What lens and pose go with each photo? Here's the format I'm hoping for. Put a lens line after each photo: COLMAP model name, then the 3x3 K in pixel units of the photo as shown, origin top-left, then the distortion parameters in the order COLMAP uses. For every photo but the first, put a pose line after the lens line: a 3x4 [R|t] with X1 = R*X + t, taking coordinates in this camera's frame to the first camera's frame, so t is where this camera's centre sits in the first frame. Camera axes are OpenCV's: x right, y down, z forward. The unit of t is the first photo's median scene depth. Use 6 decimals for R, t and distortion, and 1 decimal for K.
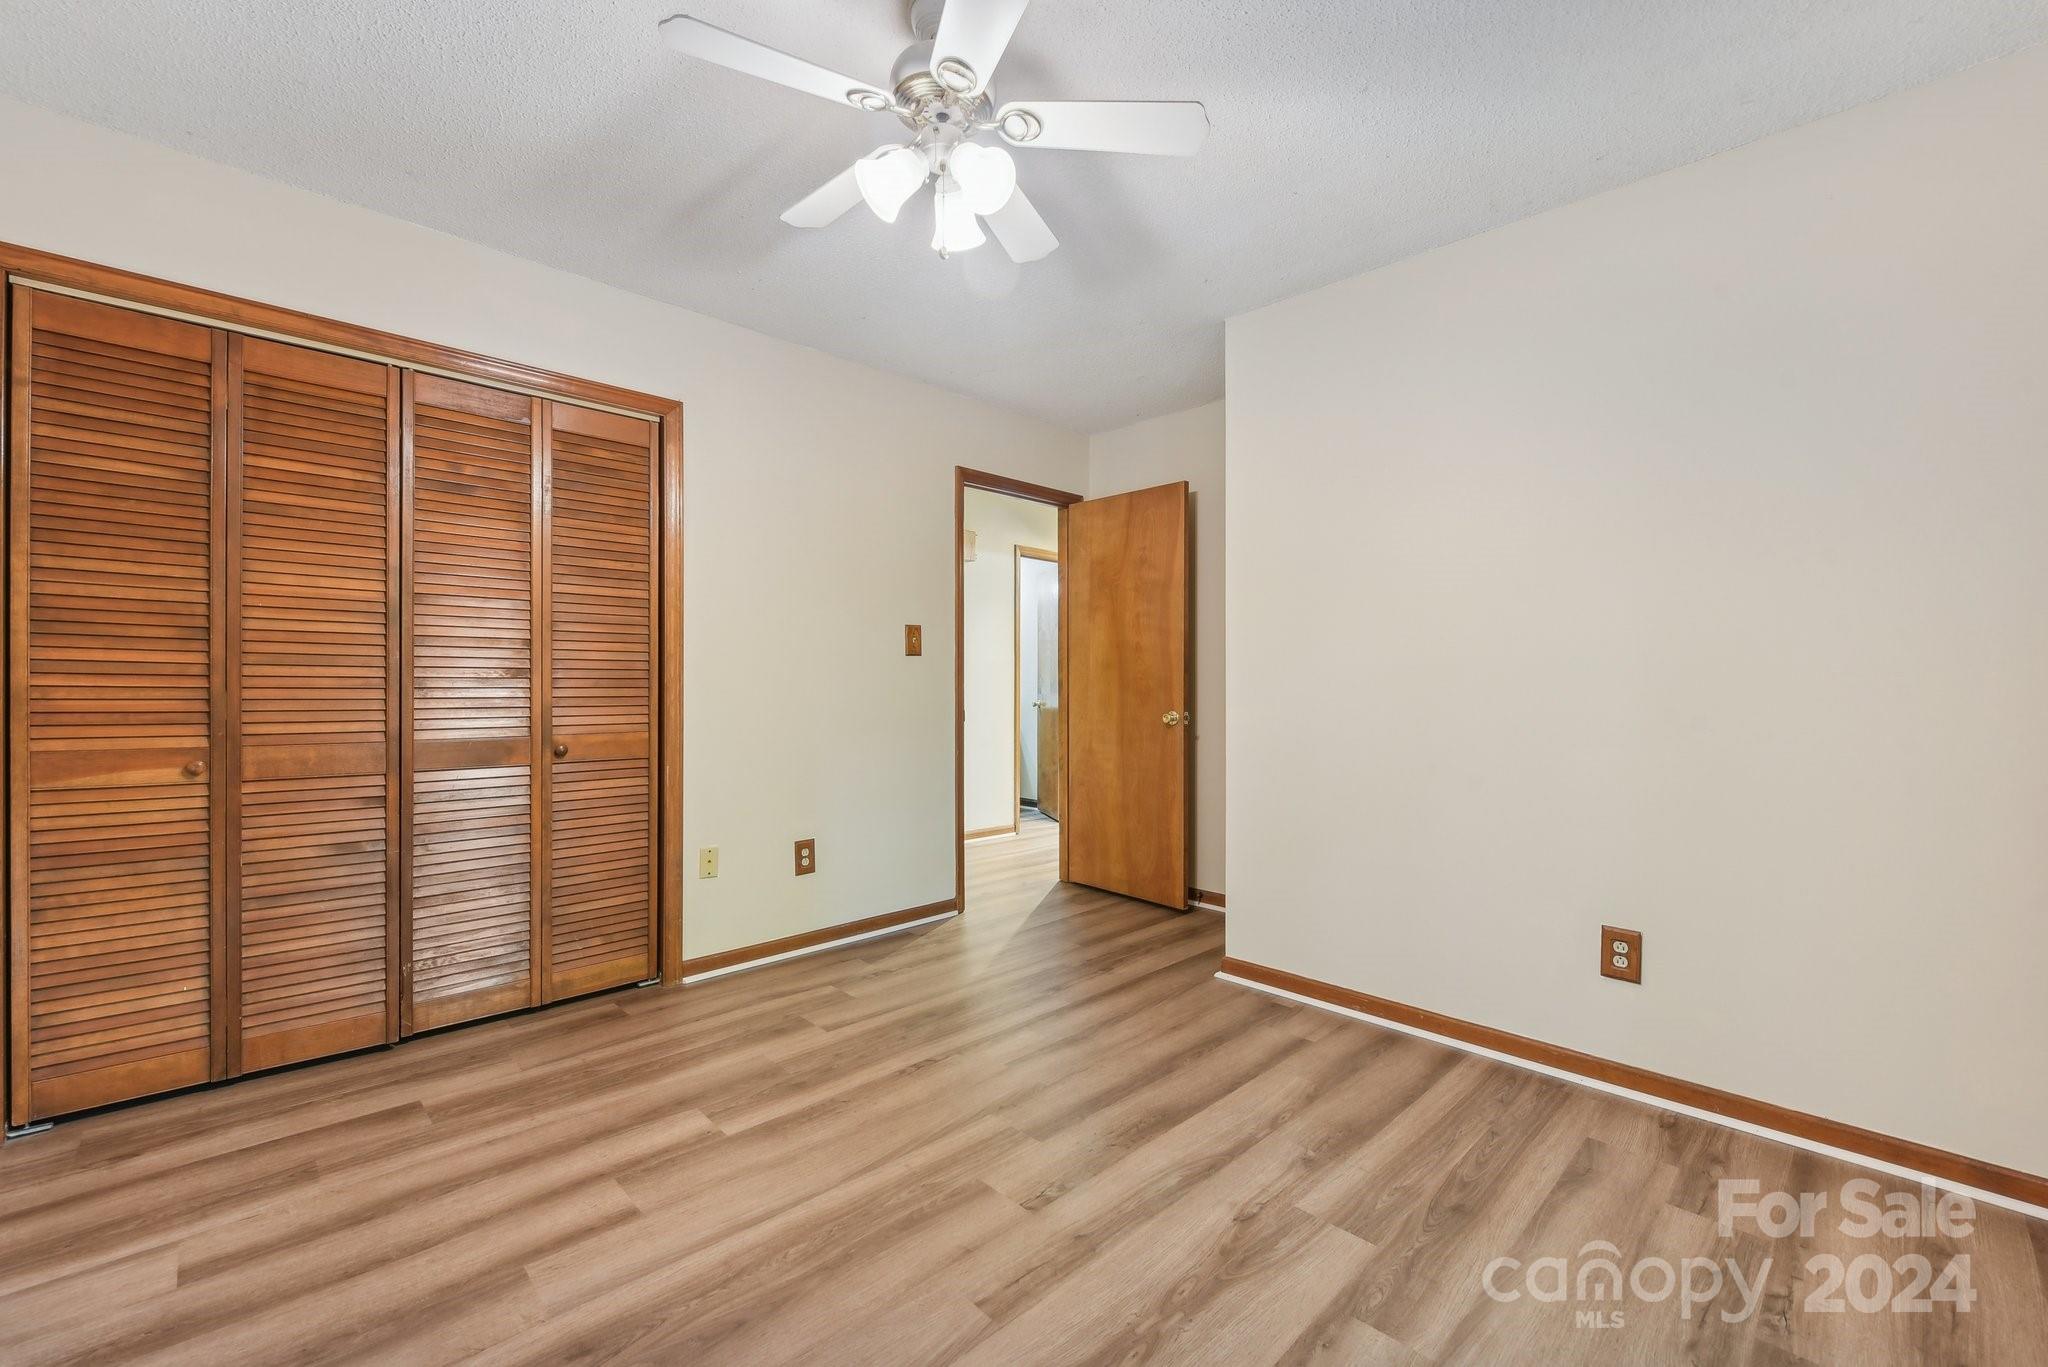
lens RADIAL K [[846.9, 0, 1008.1], [0, 846.9, 677.9], [0, 0, 1]] dist [-0.000244, -0.000286]
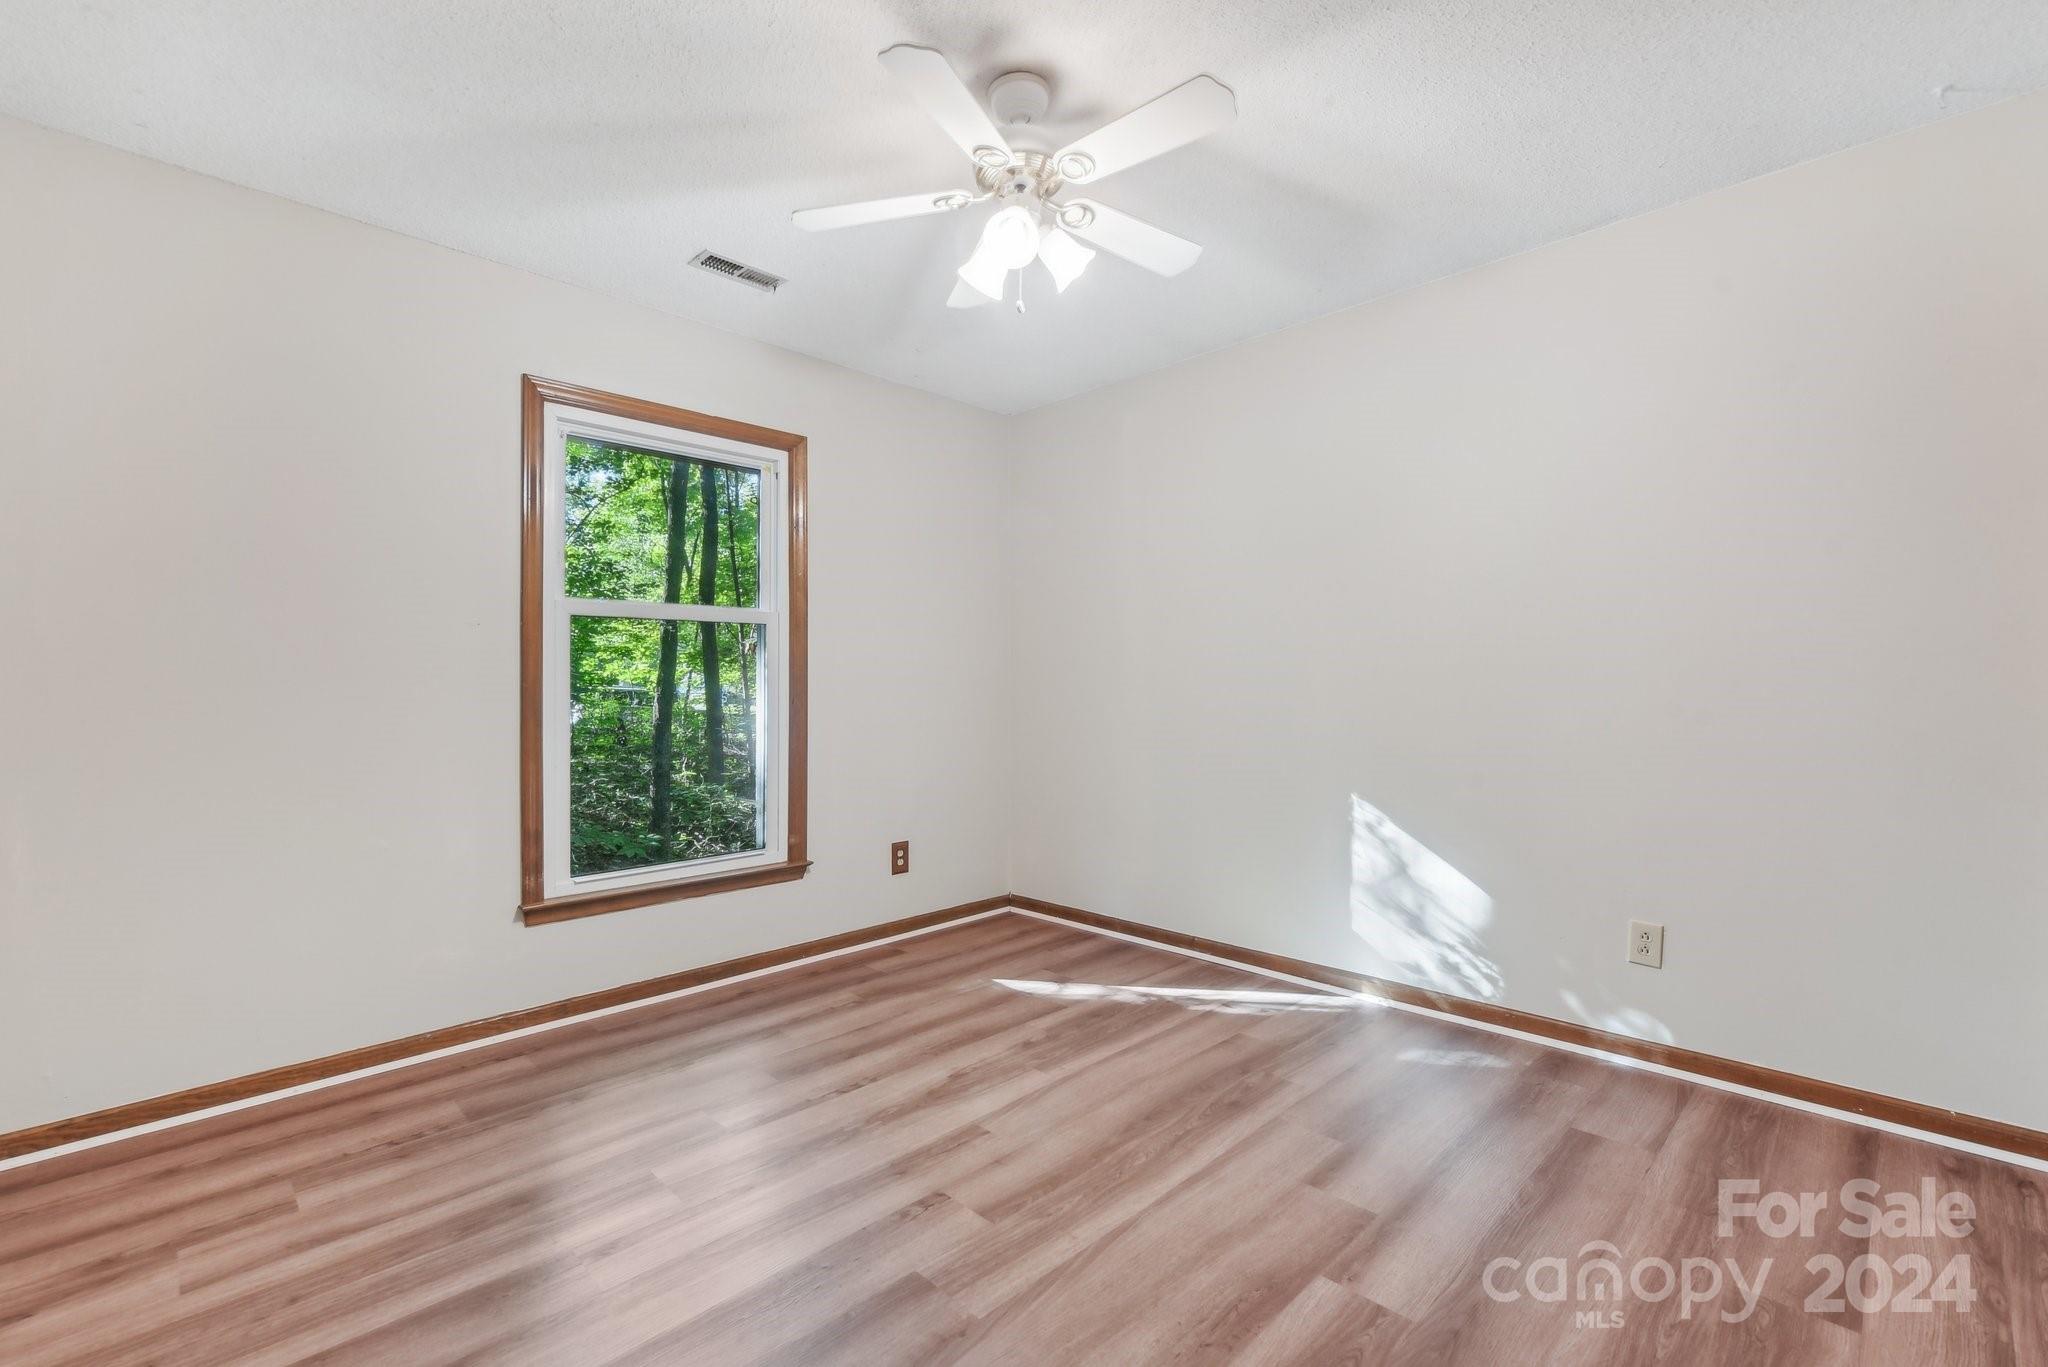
lens RADIAL K [[846.9, 0, 1008.1], [0, 846.9, 677.9], [0, 0, 1]] dist [-0.000244, -0.000286]
pose [[-0.999906, -0.003278, -0.013346, -0.039496], [-0.003135, 0.999938, -0.010718, 0.004918], [0.013380, -0.010675, -0.999854, 2.003263]]
